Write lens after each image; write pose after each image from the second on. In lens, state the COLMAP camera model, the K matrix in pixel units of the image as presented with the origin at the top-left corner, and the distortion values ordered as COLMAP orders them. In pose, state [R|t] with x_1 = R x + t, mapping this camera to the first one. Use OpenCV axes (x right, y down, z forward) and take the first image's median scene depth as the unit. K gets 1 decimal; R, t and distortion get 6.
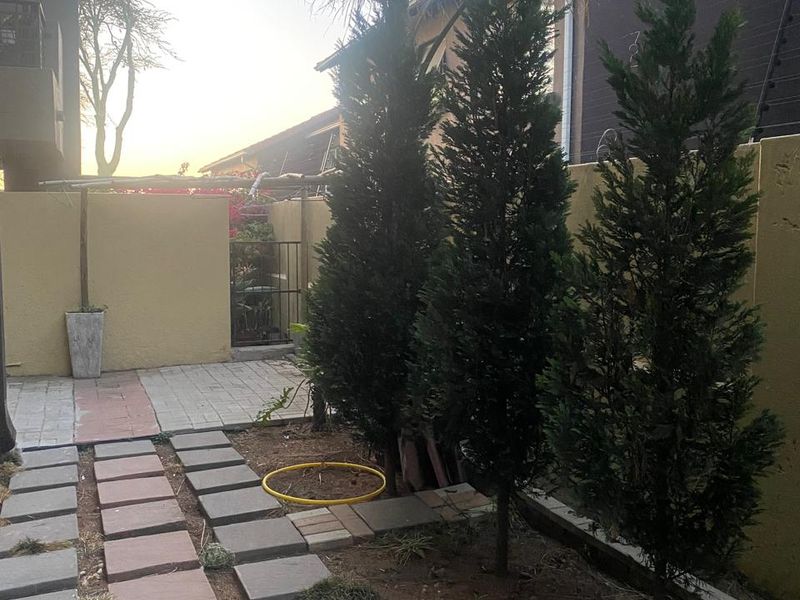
lens RADIAL K [[789.0, 0, 400.1], [0, 789.0, 268.1], [0, 0, 1]] dist [0.005062, -0.012034]
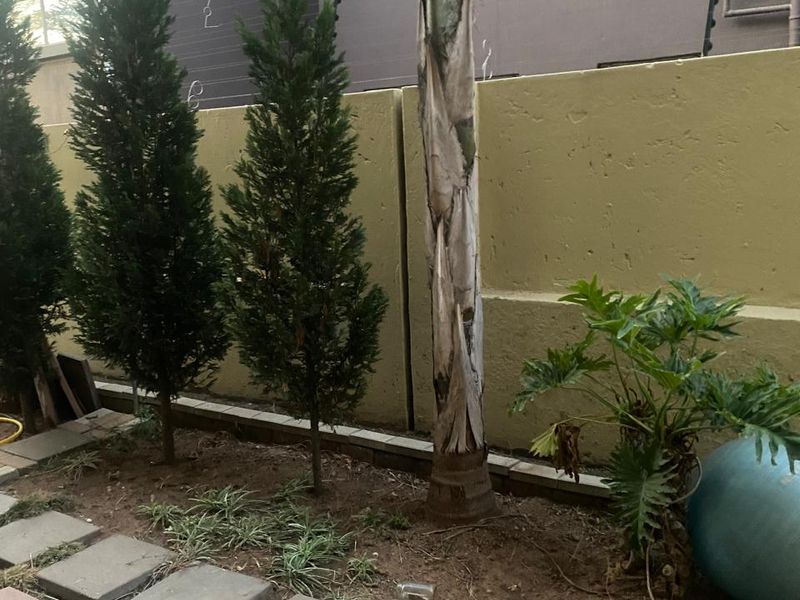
lens RADIAL K [[789.0, 0, 400.1], [0, 789.0, 268.1], [0, 0, 1]] dist [0.005062, -0.012034]
pose [[0.826071, -0.102401, 0.554185, -0.274489], [0.066718, 0.994208, 0.084257, 0.025722], [-0.559604, -0.032628, 0.828118, -0.211001]]
